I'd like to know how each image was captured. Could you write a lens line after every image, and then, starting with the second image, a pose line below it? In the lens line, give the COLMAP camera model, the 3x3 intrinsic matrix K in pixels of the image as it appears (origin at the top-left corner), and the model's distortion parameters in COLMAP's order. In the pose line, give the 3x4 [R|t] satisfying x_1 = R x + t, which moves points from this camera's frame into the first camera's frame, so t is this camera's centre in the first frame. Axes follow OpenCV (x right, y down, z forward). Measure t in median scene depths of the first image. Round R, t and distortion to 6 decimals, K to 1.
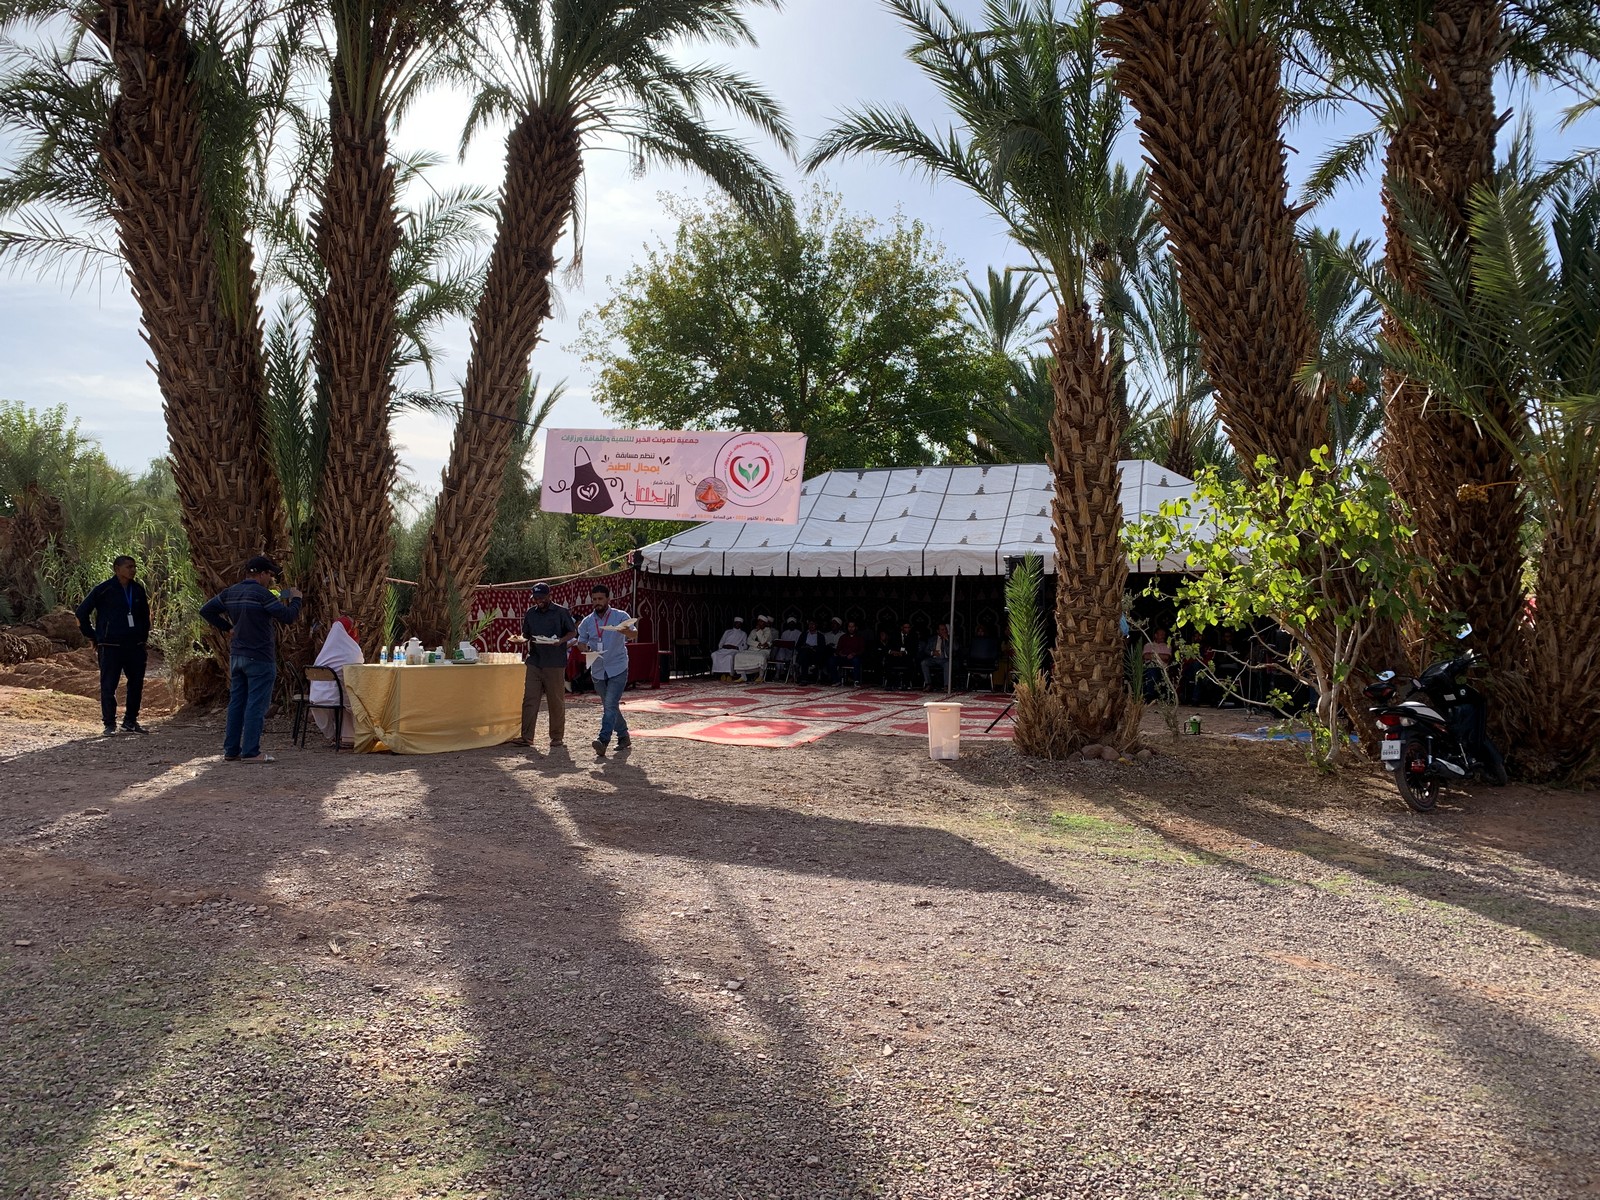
lens RADIAL K [[1193.5, 0, 801.2], [0, 1193.5, 641.3], [0, 0, 1]] dist [0.002002, 0.000276]
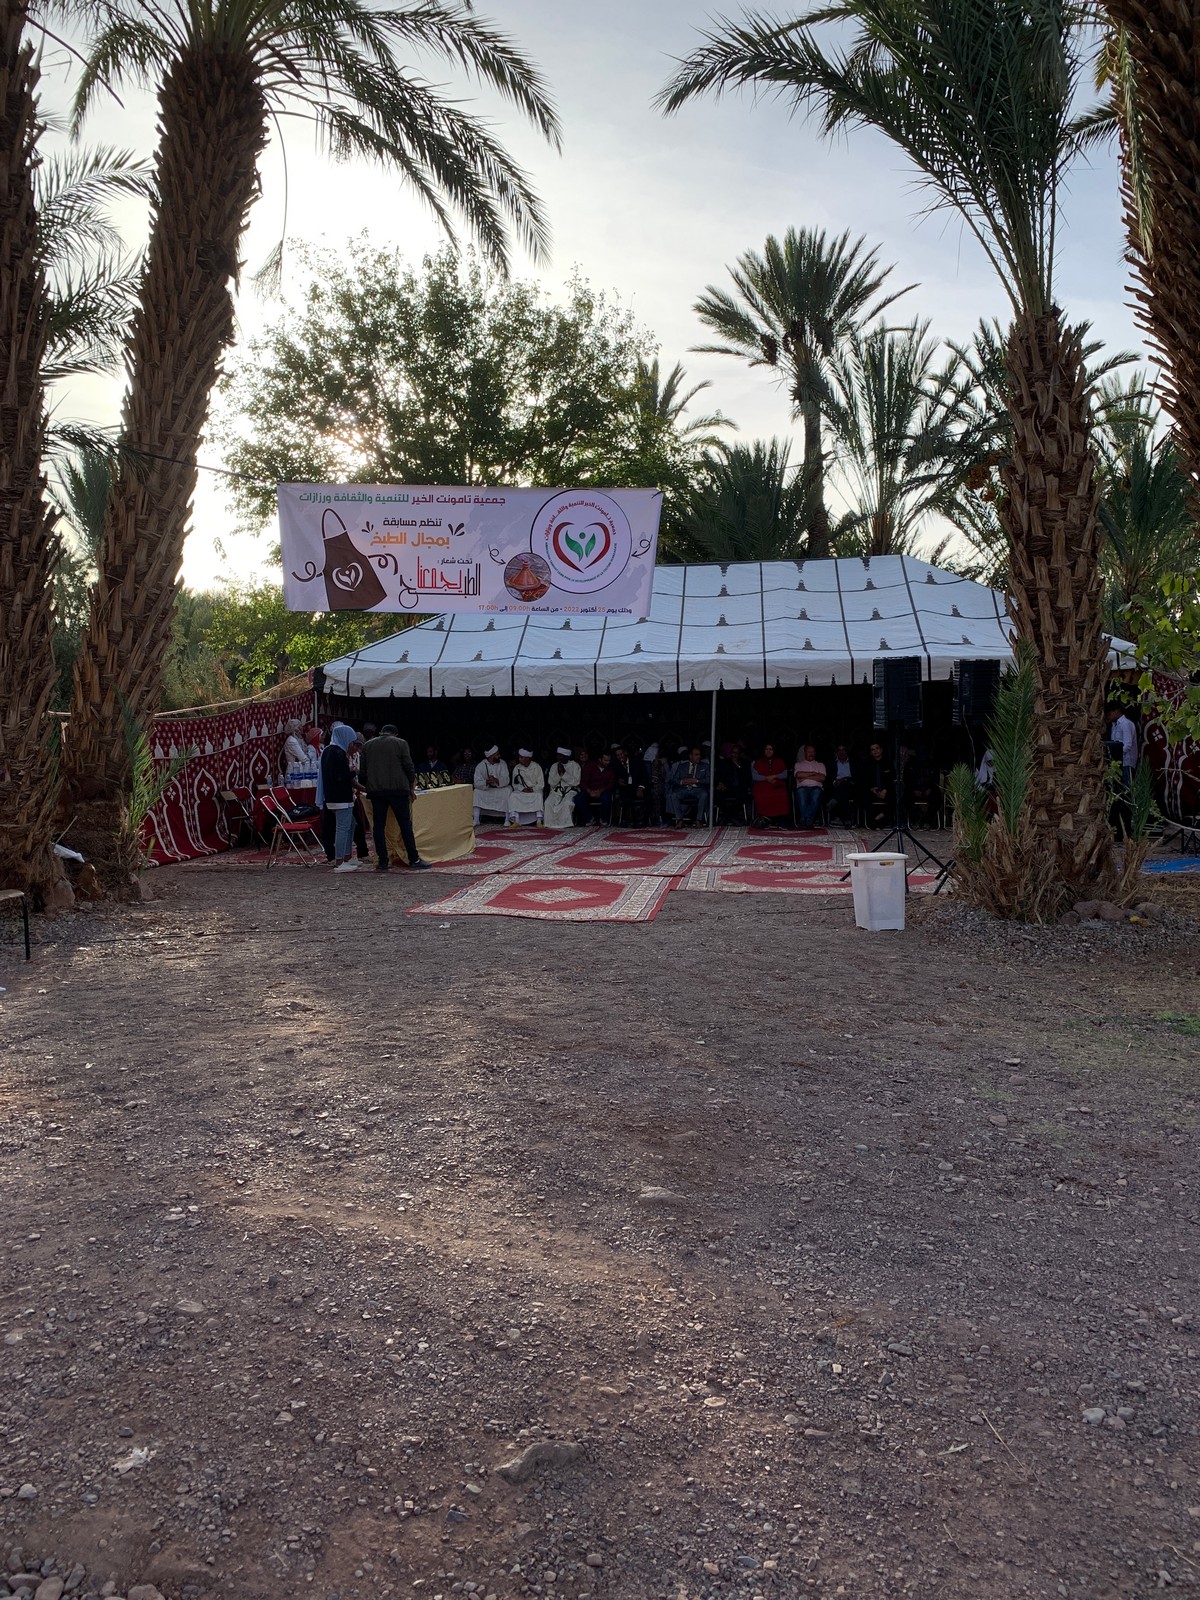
lens RADIAL K [[1183.8, 0, 600.0], [0, 1183.8, 800.0], [0, 0, 1]] dist [0.068246, -0.069845]
pose [[0.981316, -0.038529, 0.188507, -0.142413], [0.033309, 0.998971, 0.030786, -0.007376], [-0.189500, -0.023931, 0.981589, 0.235632]]
